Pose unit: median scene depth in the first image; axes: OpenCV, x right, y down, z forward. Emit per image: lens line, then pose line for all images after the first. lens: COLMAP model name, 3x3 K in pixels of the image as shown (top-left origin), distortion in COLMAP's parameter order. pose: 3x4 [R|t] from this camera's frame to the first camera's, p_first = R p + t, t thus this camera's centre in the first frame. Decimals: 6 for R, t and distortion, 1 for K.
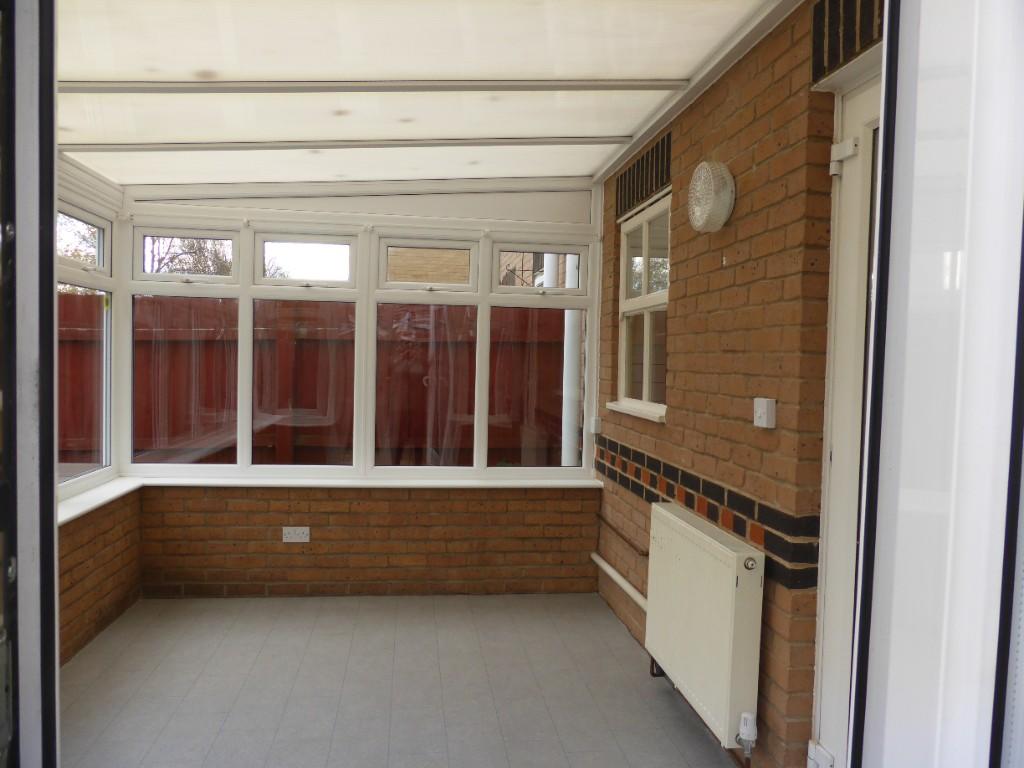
lens RADIAL K [[735.4, 0, 512.5], [0, 735.4, 413.4], [0, 0, 1]] dist [-0.002491, -0.001804]
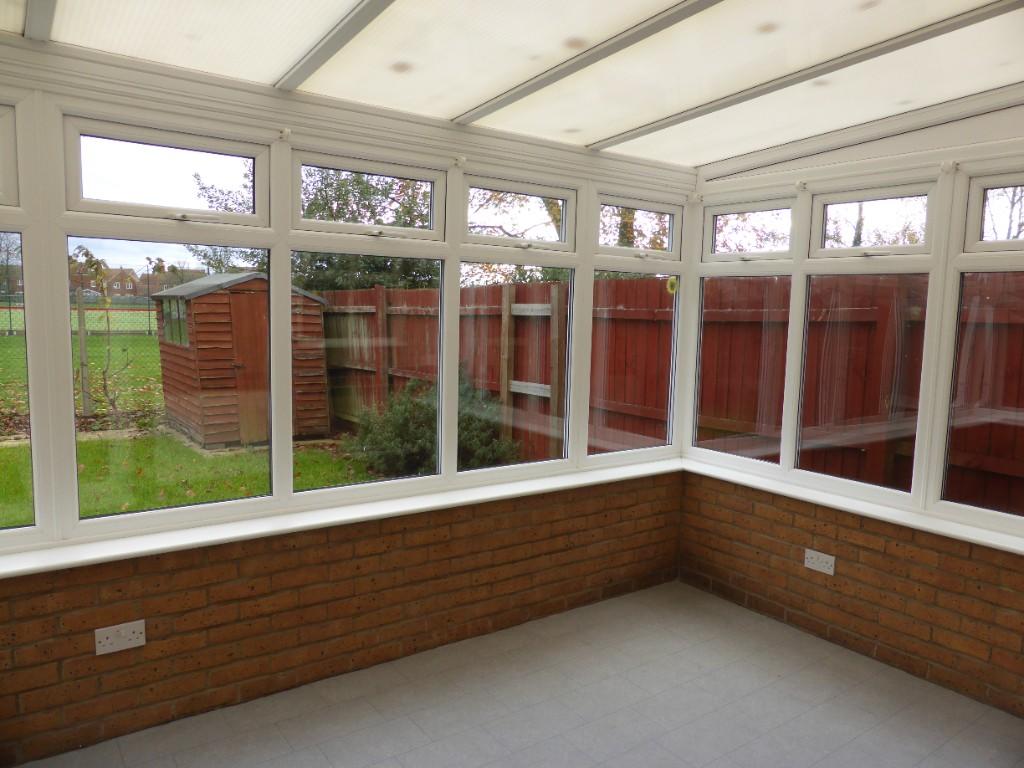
lens RADIAL K [[732.6, 0, 511.8], [0, 732.6, 400.5], [0, 0, 1]] dist [-0.058167, 0.002079]
pose [[0.470409, 0.097482, -0.877048, 0.233684], [-0.078946, 0.994543, 0.068198, -0.041912], [0.878910, 0.037159, 0.475538, 0.310057]]
